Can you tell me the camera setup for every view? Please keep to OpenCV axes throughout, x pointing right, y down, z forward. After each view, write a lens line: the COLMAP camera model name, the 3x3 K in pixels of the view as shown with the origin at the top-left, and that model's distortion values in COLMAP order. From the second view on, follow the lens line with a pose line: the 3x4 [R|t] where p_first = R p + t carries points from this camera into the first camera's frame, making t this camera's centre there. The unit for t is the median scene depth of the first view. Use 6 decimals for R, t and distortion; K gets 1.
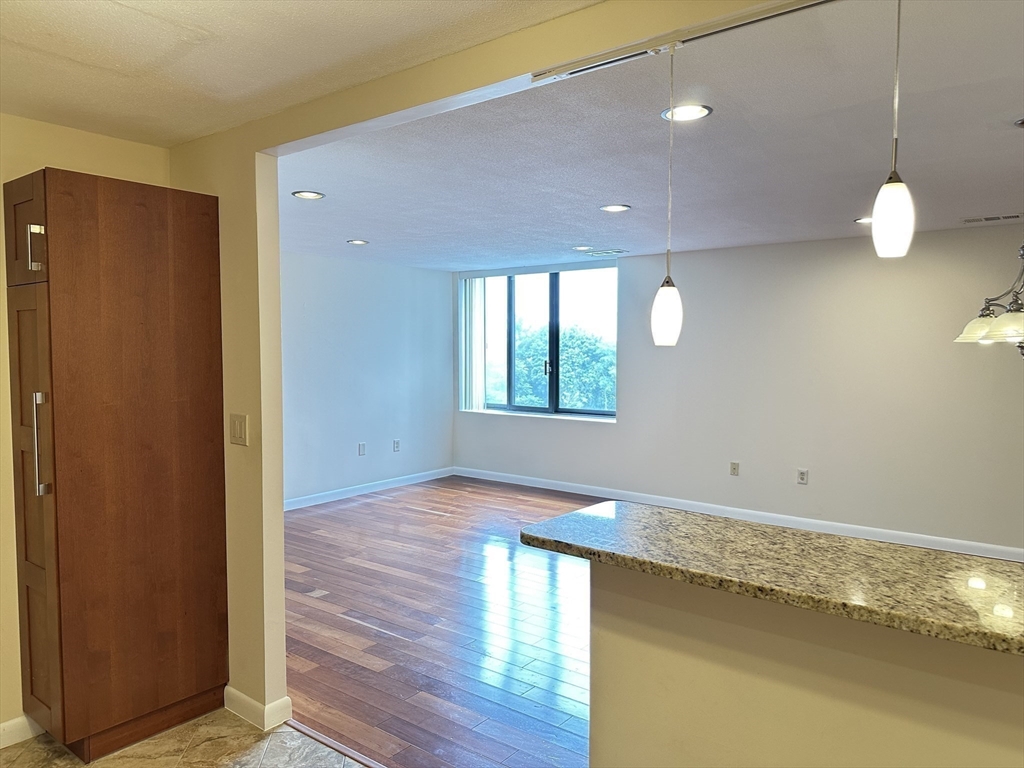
lens RADIAL K [[715.4, 0, 517.0], [0, 715.4, 386.6], [0, 0, 1]] dist [0.128112, -0.210884]
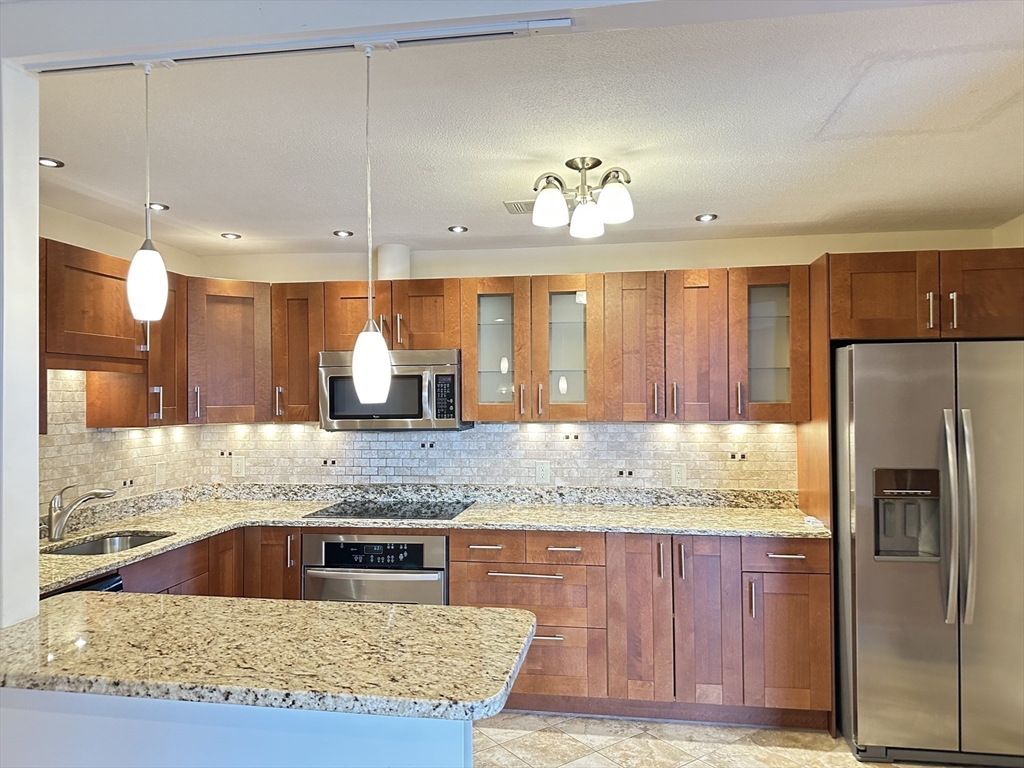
lens RADIAL K [[715.4, 0, 517.0], [0, 715.4, 386.6], [0, 0, 1]] dist [0.128112, -0.210884]
pose [[-0.874845, -0.007574, -0.484344, 0.167838], [-0.025522, 0.999210, 0.030475, -0.038722], [0.483731, 0.039022, -0.874347, 0.651720]]
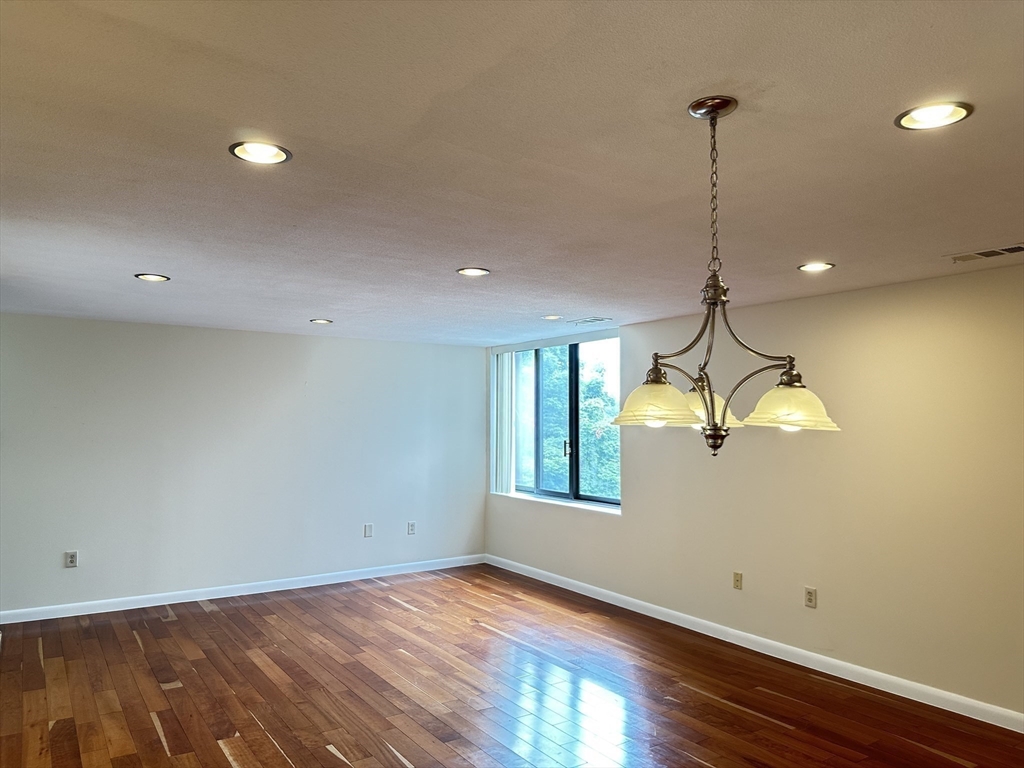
lens RADIAL K [[730.5, 0, 512.0], [0, 730.5, 384.0], [0, 0, 1]] dist [0.125566, -0.160598]
pose [[0.949887, -0.011457, -0.312384, 0.416526], [-0.022304, 0.994297, -0.104287, -0.014826], [0.311797, 0.106028, 0.944214, 0.154799]]
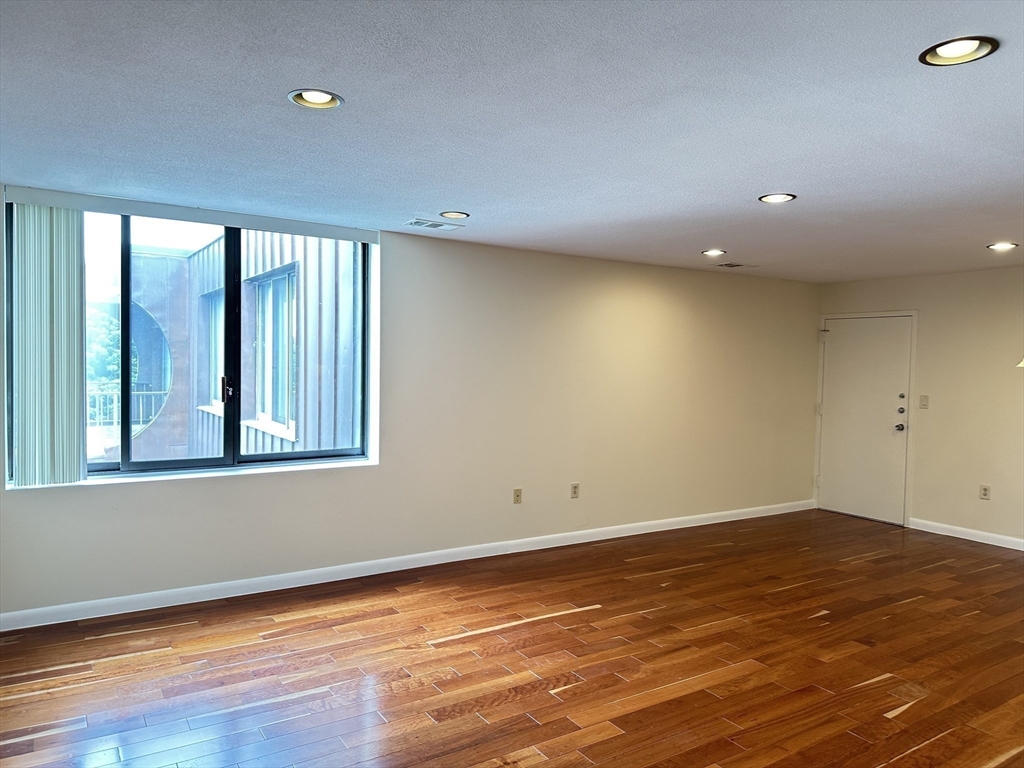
lens RADIAL K [[730.5, 0, 512.0], [0, 730.5, 384.0], [0, 0, 1]] dist [0.125566, -0.160598]
pose [[0.328343, -0.028050, 0.944142, -0.705794], [0.034431, 0.999250, 0.017714, -0.051465], [-0.943931, 0.026692, 0.329063, 0.909976]]
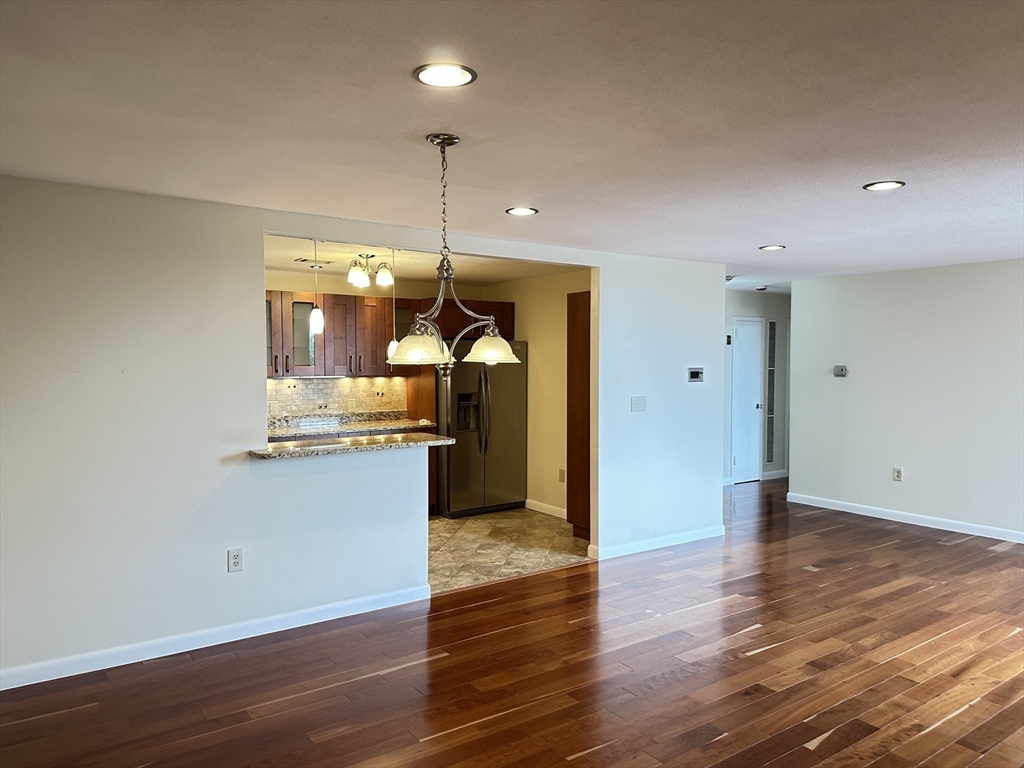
lens RADIAL K [[715.4, 0, 517.0], [0, 715.4, 386.6], [0, 0, 1]] dist [0.128112, -0.210884]
pose [[-0.286583, 0.031298, -0.957544, 0.920476], [-0.050493, 0.997584, 0.047719, -0.045924], [0.956724, 0.062025, -0.284310, 0.776224]]
